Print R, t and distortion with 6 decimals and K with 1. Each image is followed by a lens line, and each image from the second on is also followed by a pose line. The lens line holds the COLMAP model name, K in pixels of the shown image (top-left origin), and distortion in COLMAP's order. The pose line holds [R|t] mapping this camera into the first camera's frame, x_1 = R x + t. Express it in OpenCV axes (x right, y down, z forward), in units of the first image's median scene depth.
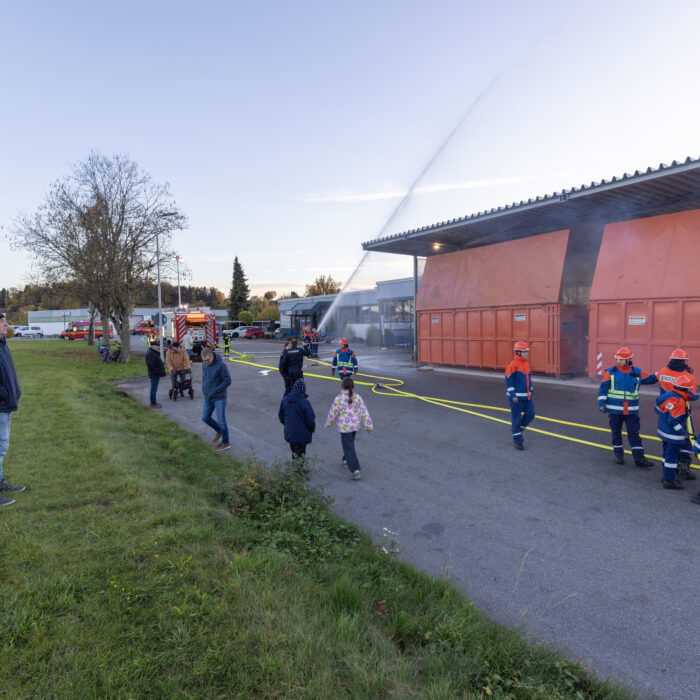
lens RADIAL K [[491.2, 0, 355.9], [0, 491.2, 347.6], [0, 0, 1]] dist [-0.028621, 0.007393]
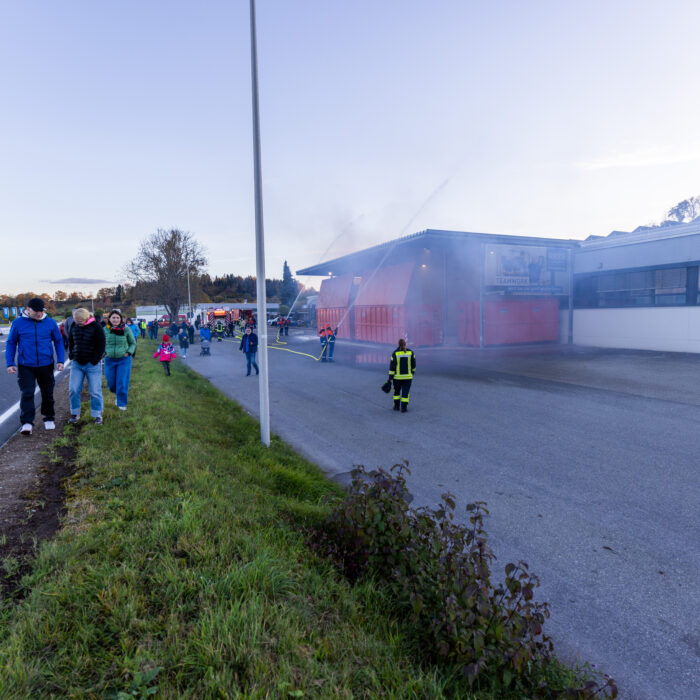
lens RADIAL K [[491.2, 0, 349.6], [0, 491.2, 354.6], [0, 0, 1]] dist [-0.028621, 0.007393]
pose [[0.982042, 0.000920, -0.188660, 2.474976], [0.006421, 0.999246, 0.038299, 0.122644], [0.188553, -0.038822, 0.981295, -3.377423]]
